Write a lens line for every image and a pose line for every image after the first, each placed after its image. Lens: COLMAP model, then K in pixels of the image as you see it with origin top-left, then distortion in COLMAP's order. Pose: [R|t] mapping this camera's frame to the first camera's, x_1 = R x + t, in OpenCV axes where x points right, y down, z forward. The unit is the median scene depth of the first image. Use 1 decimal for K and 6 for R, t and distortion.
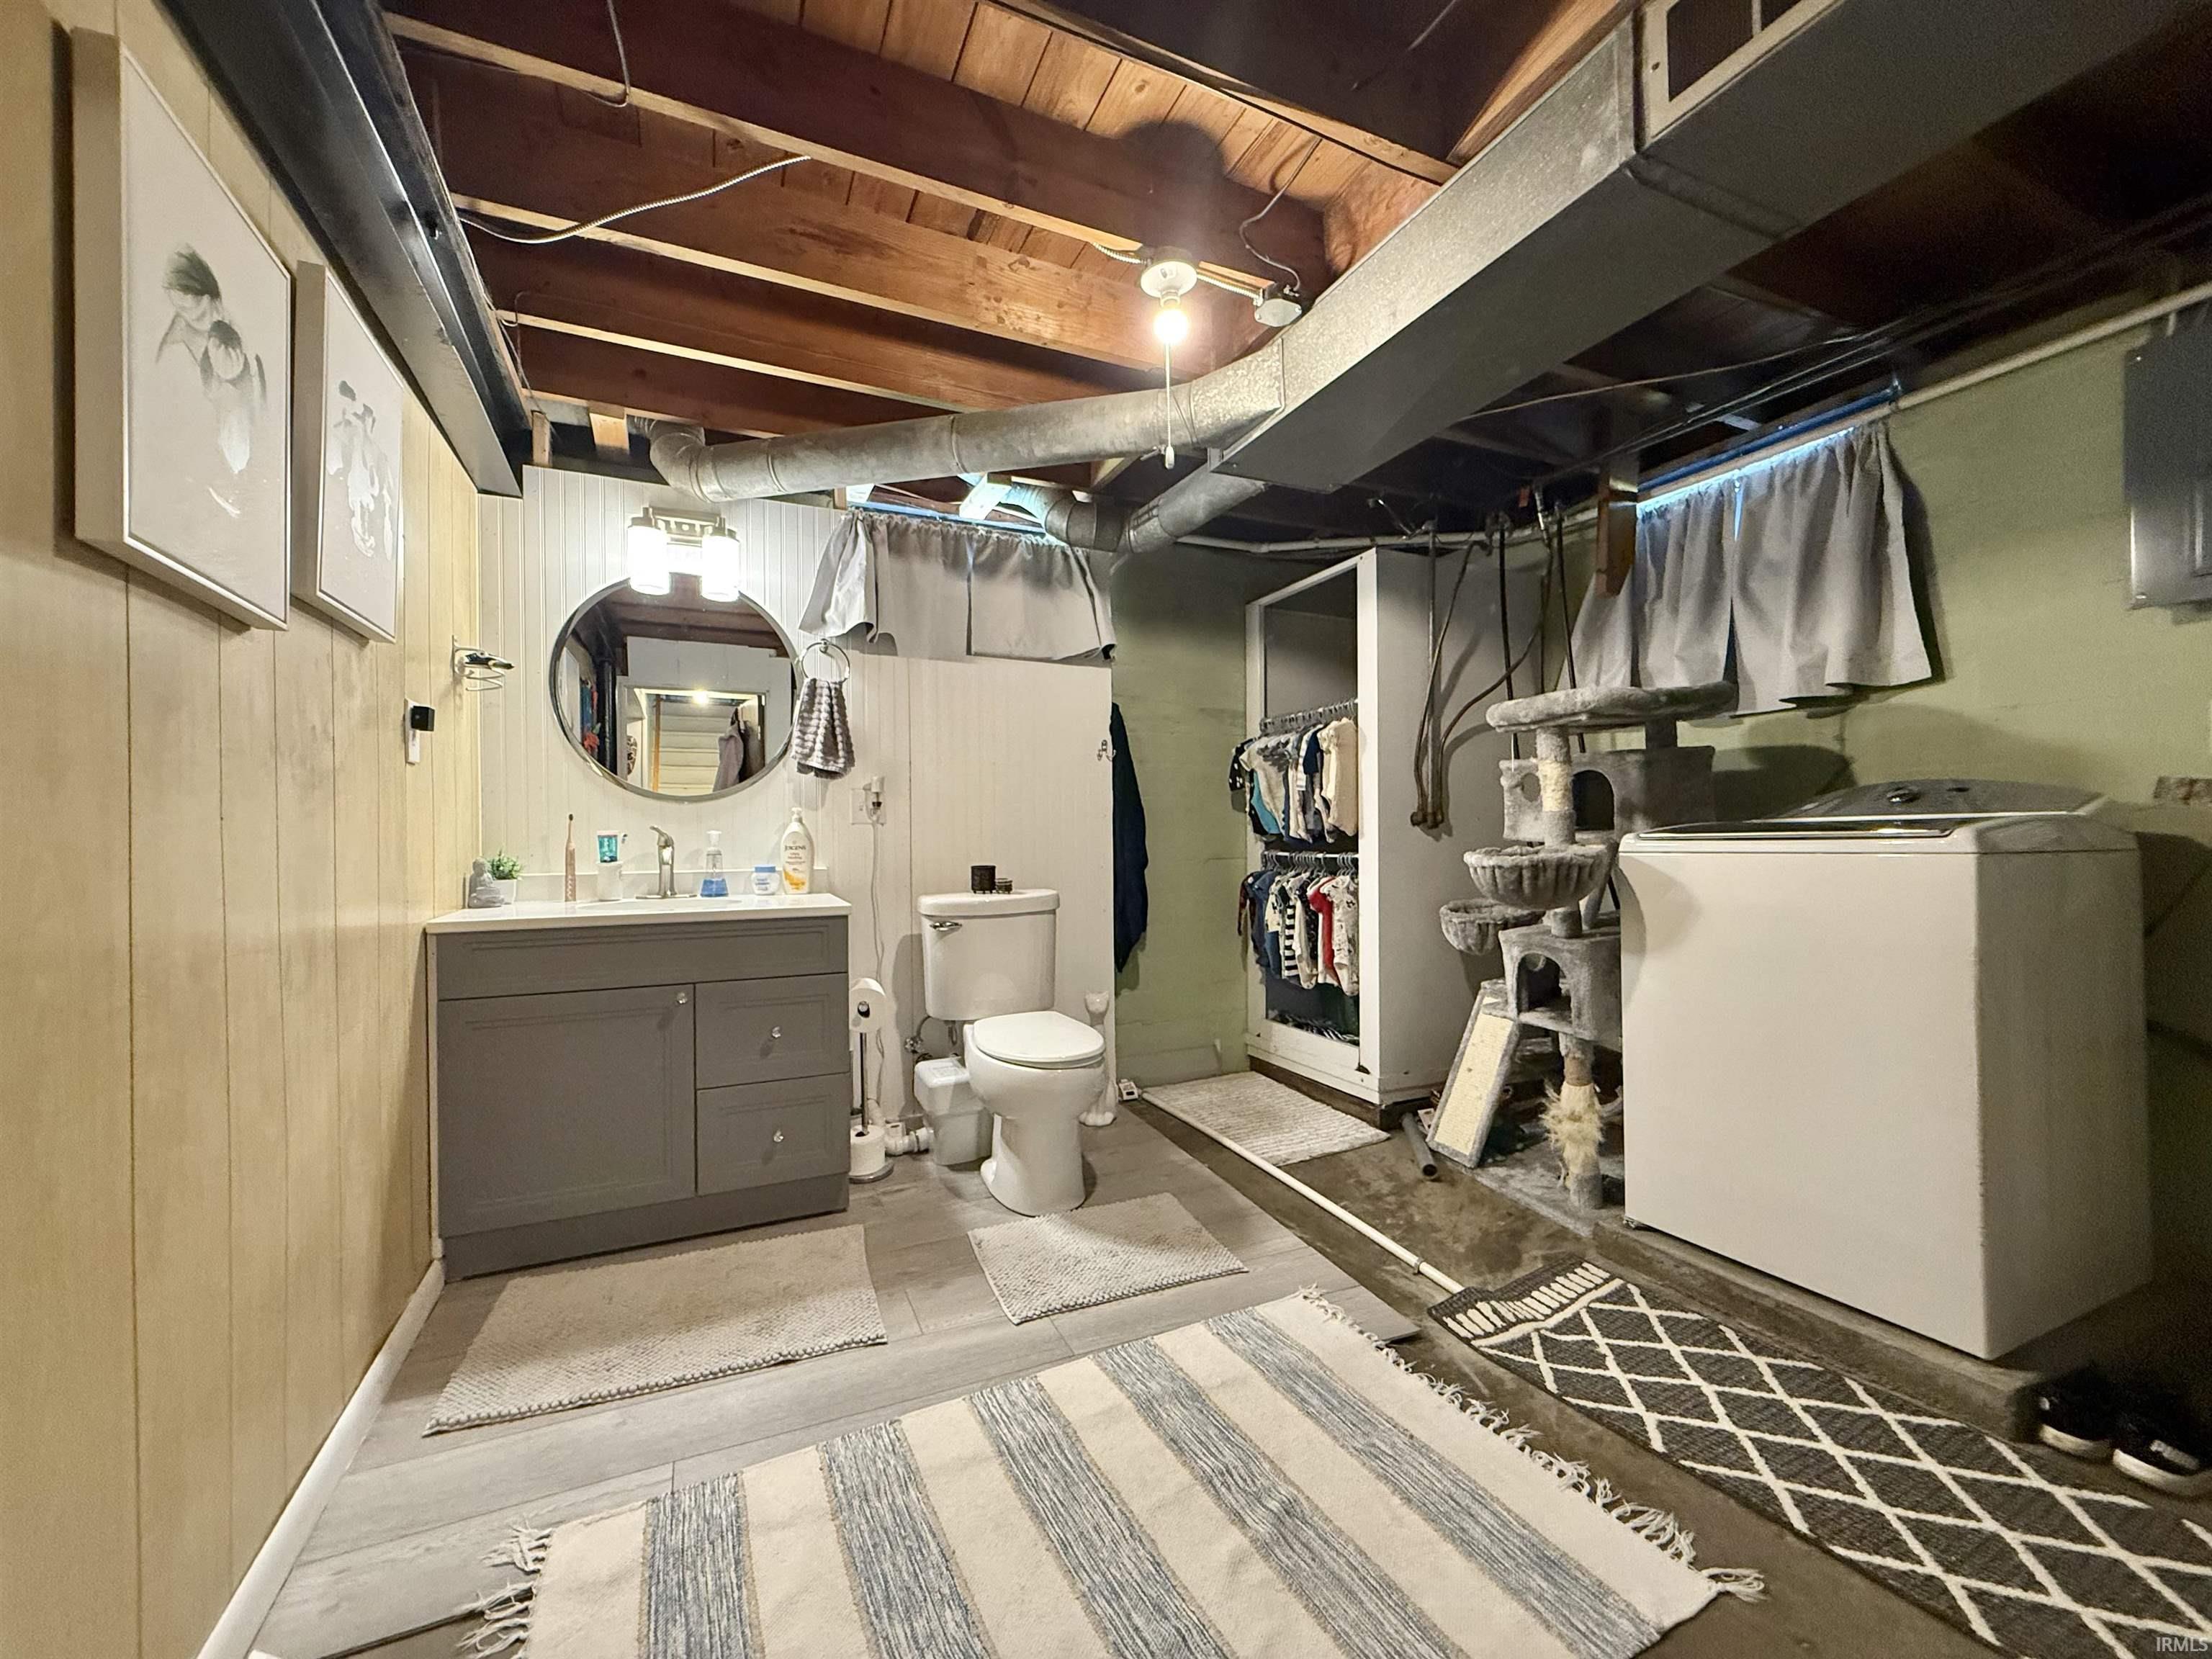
lens RADIAL K [[876.0, 0, 1094.3], [0, 876.0, 832.9], [0, 0, 1]] dist [0.002359, -0.001096]
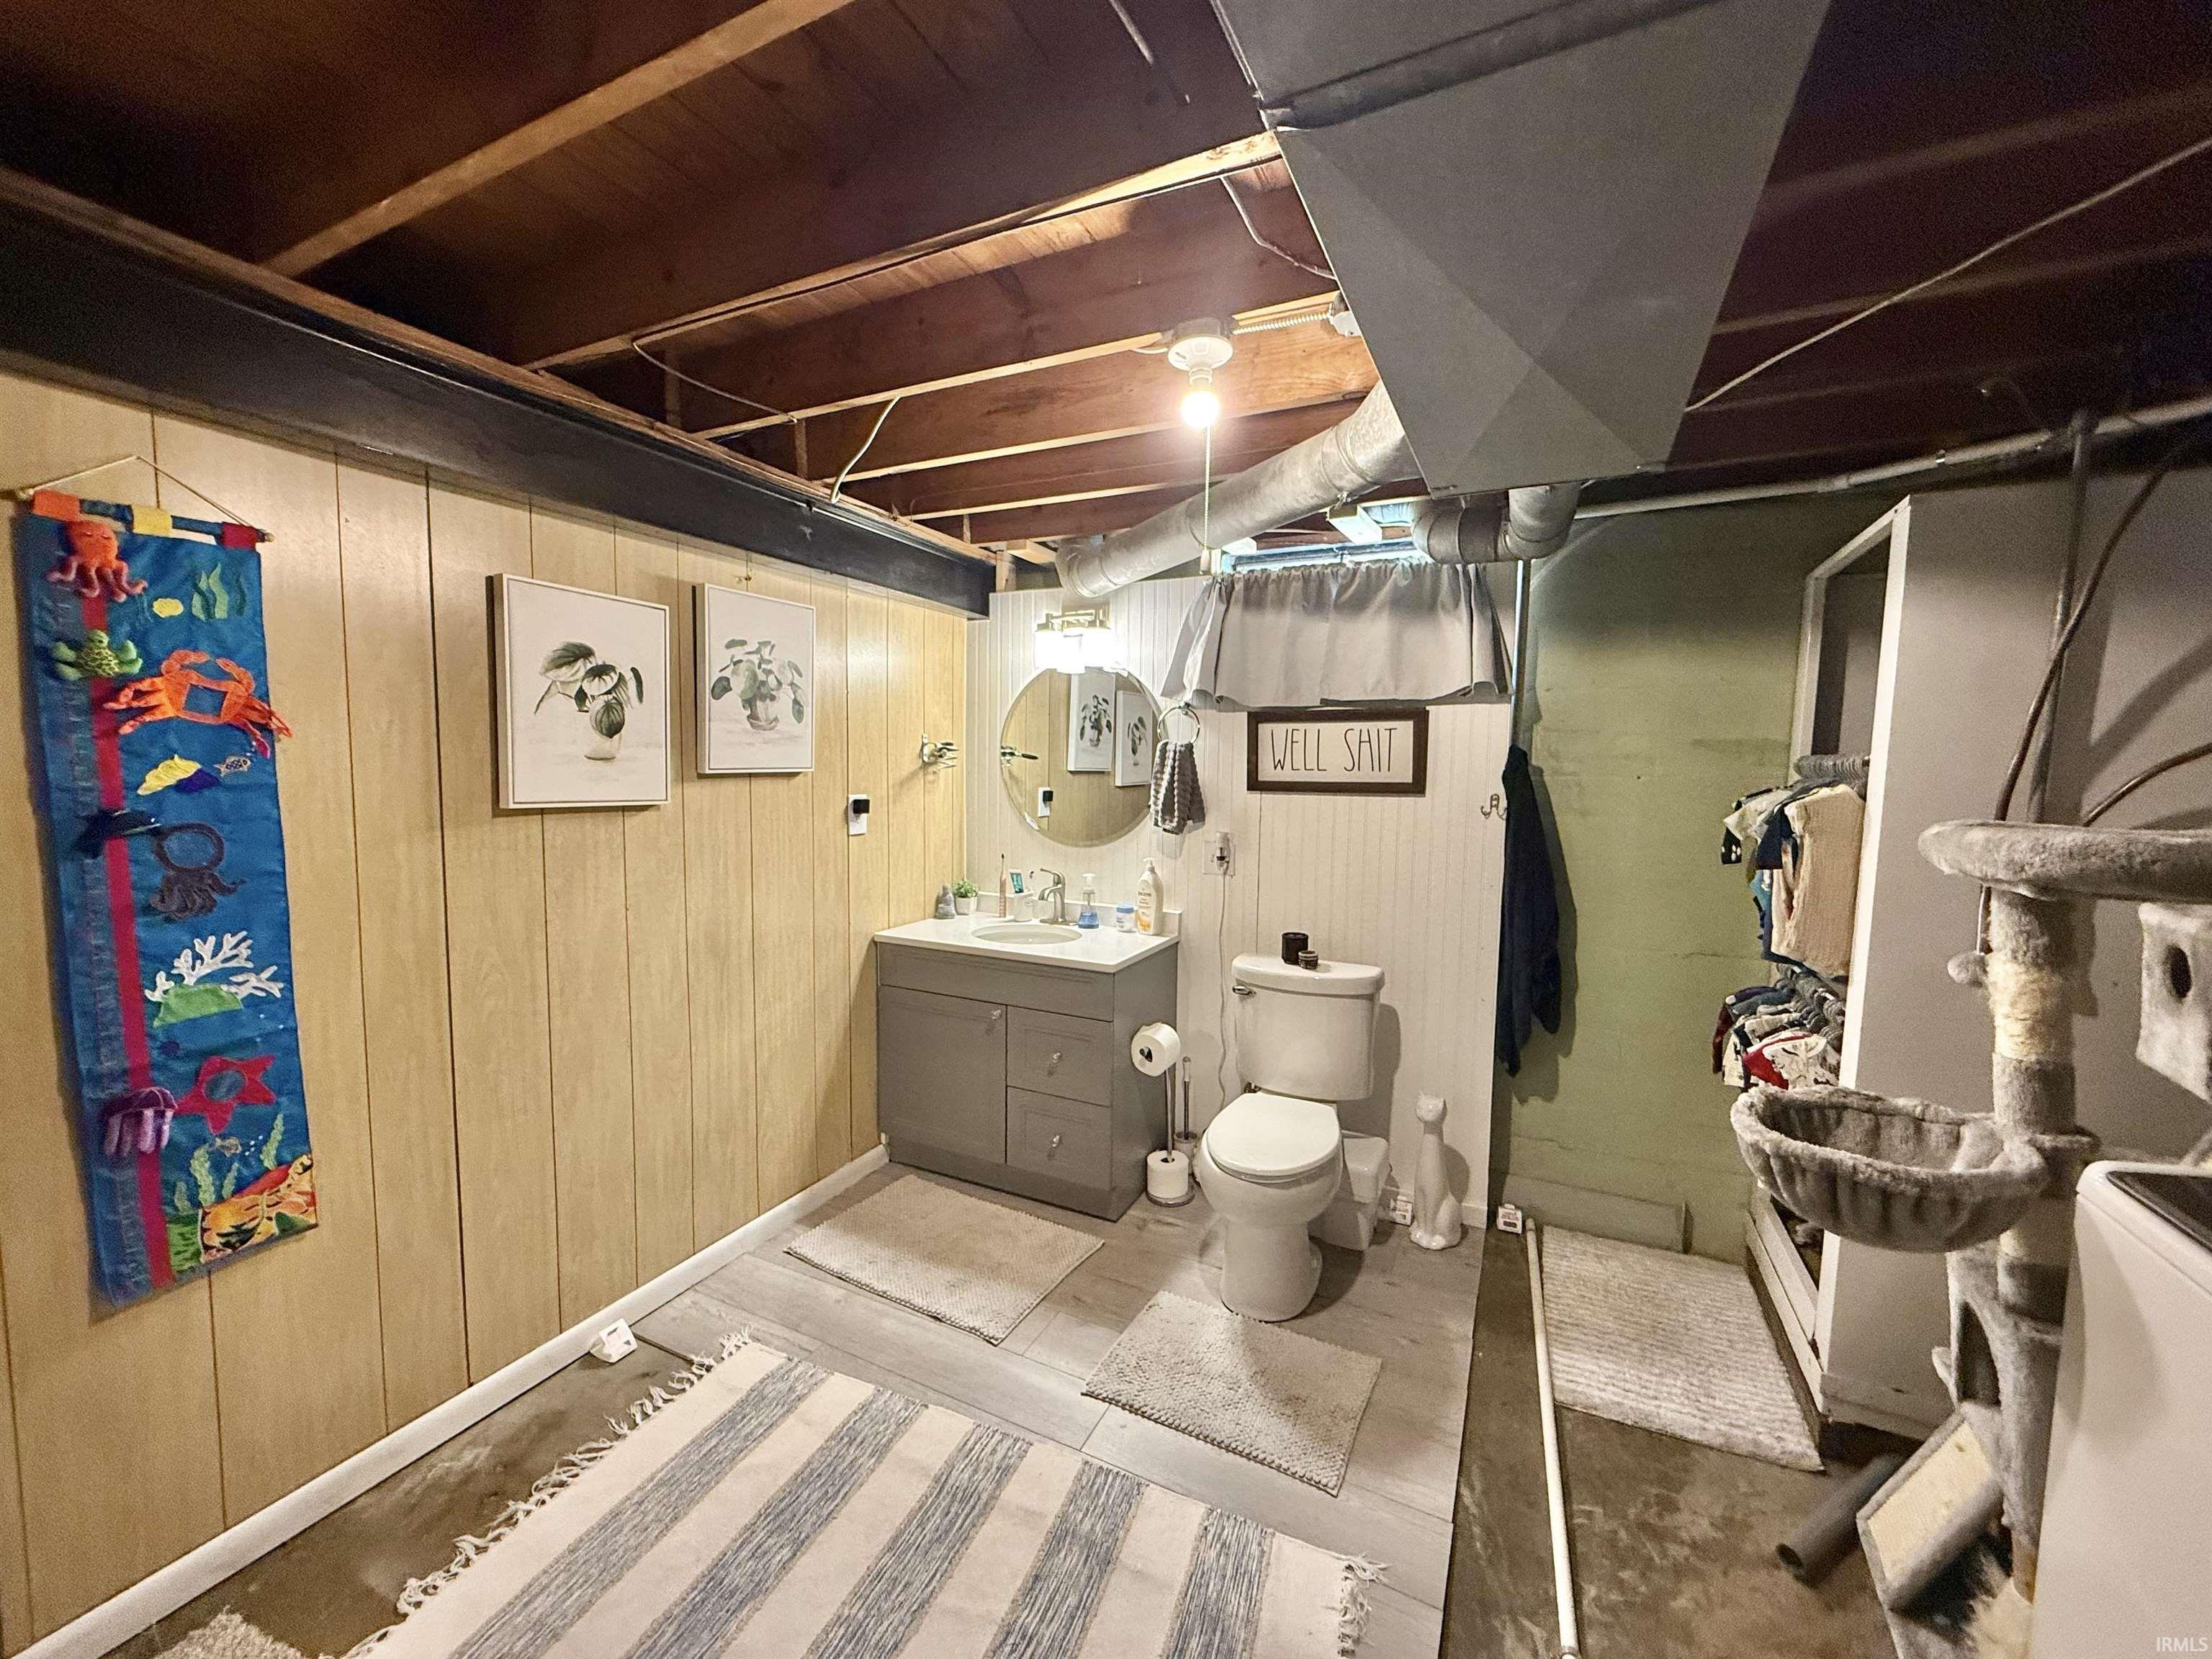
lens RADIAL K [[876.0, 0, 1104.8], [0, 876.0, 832.0], [0, 0, 1]] dist [0.002359, -0.001096]
pose [[0.632970, 0.079383, -0.770096, 0.529727], [-0.021248, 0.996136, 0.085219, -0.170494], [0.773885, -0.037578, 0.632211, 0.264439]]
